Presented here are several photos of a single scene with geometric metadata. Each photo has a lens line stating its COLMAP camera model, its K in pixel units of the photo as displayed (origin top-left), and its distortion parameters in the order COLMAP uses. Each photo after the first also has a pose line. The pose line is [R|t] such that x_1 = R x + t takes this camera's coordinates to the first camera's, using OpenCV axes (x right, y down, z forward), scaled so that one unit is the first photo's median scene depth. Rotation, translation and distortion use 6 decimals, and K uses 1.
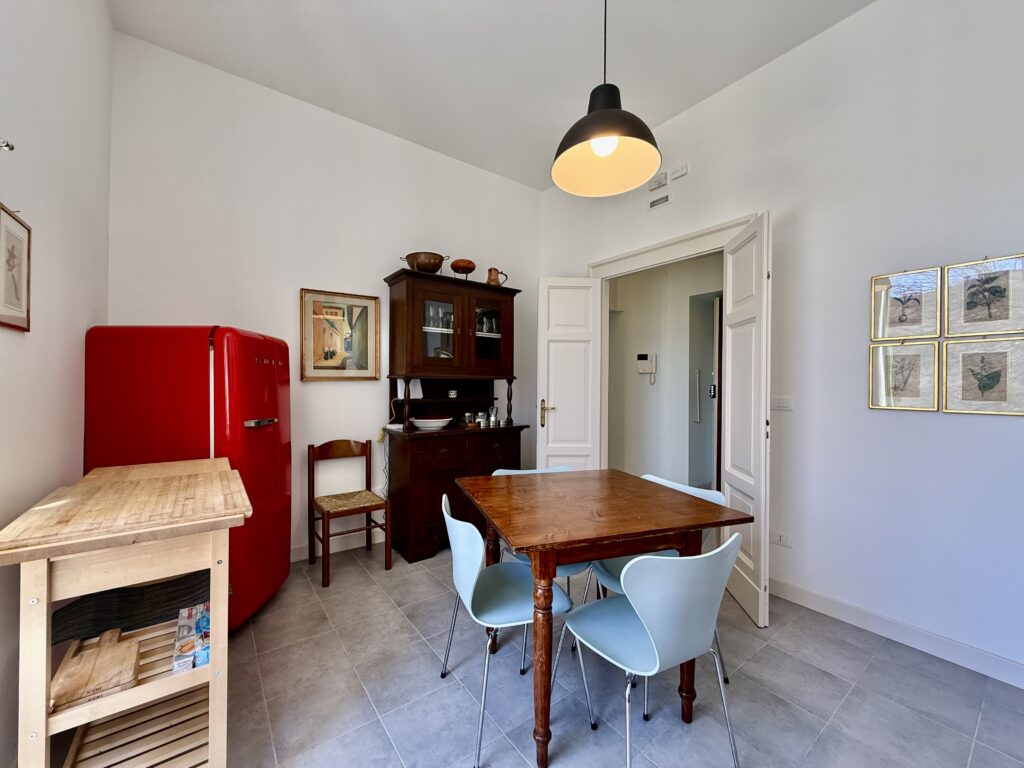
lens RADIAL K [[407.5, 0, 512.5], [0, 407.5, 384.2], [0, 0, 1]] dist [0.000595, 0.000691]
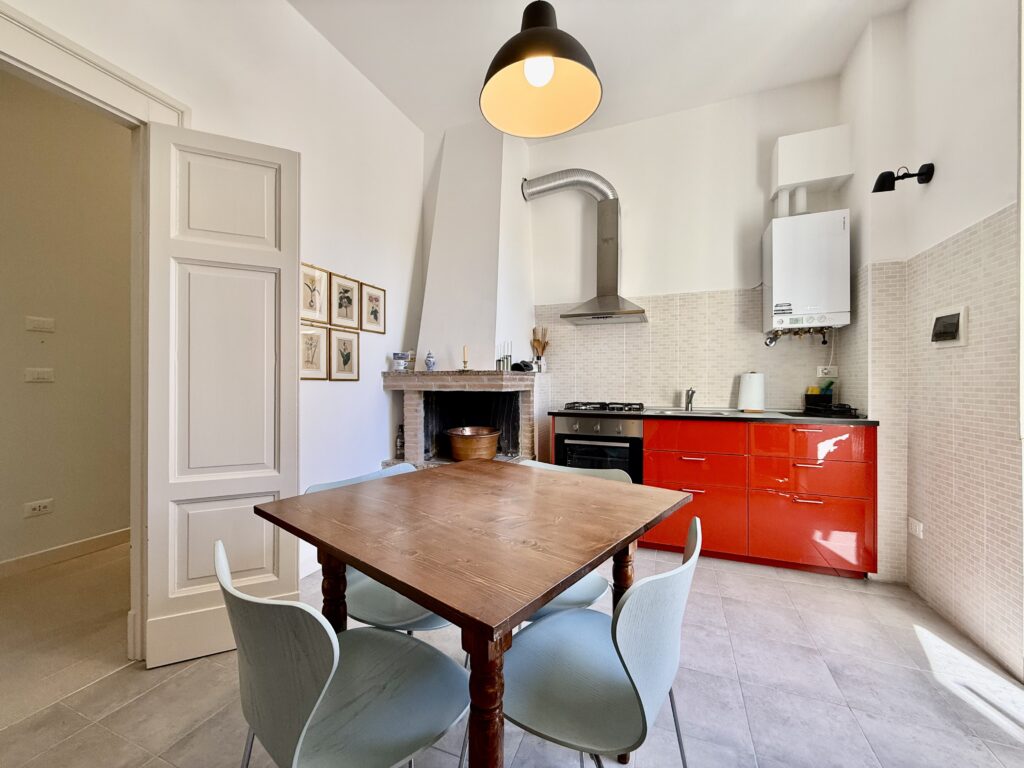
lens RADIAL K [[407.5, 0, 512.7], [0, 407.5, 383.9], [0, 0, 1]] dist [0.000595, 0.000691]
pose [[-0.522070, -0.010835, 0.852834, -0.324287], [-0.003628, 0.999938, 0.010482, 0.050484], [-0.852895, 0.002378, -0.522078, 0.960642]]
